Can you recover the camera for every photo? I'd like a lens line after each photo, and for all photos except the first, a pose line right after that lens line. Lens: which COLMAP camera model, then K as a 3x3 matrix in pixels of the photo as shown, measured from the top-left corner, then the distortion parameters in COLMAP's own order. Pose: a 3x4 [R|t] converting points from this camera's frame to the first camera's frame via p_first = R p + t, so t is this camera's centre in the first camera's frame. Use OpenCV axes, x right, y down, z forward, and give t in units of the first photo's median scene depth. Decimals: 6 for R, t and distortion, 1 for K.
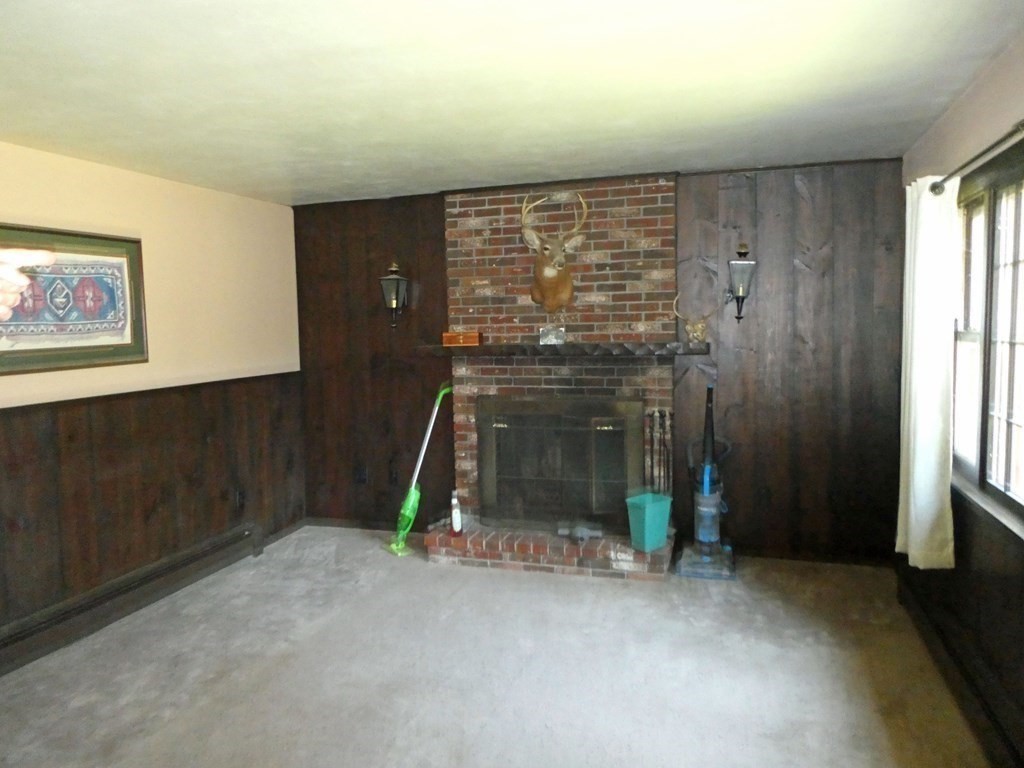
lens RADIAL K [[732.4, 0, 516.5], [0, 732.4, 379.9], [0, 0, 1]] dist [-0.000897, -0.010572]
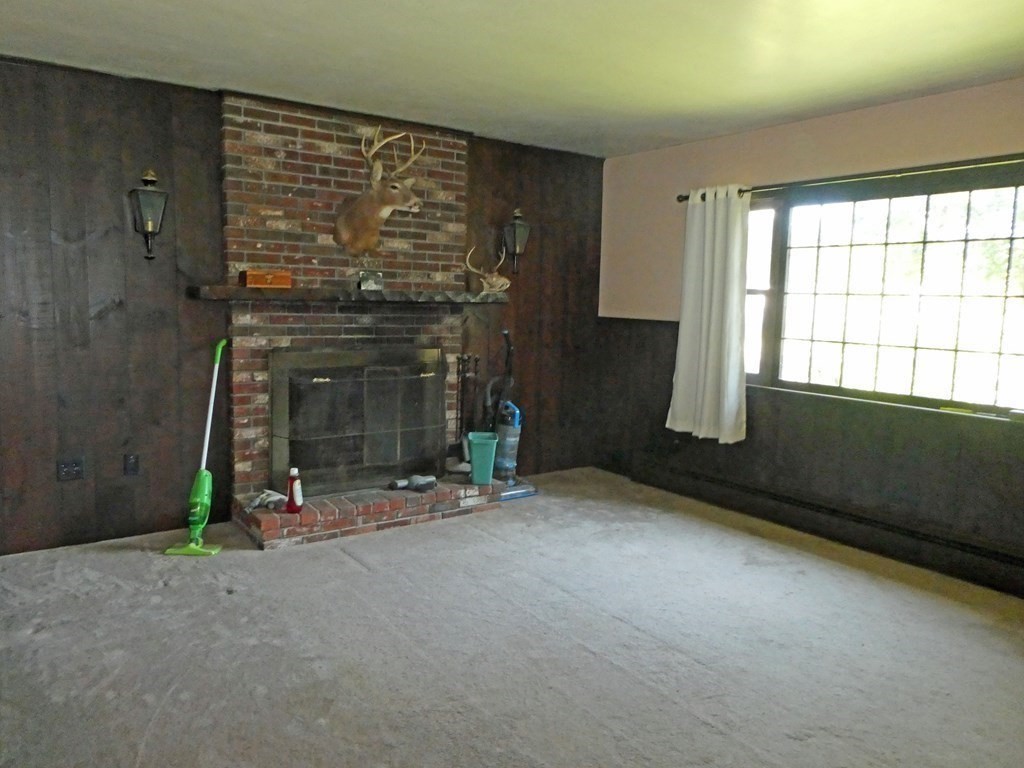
lens RADIAL K [[732.4, 0, 516.4], [0, 732.4, 387.9], [0, 0, 1]] dist [-0.000897, -0.010572]
pose [[0.596296, -0.063553, 0.800245, -0.589087], [0.024815, 0.997844, 0.060755, 0.023752], [-0.802381, -0.016370, 0.596588, 0.283294]]
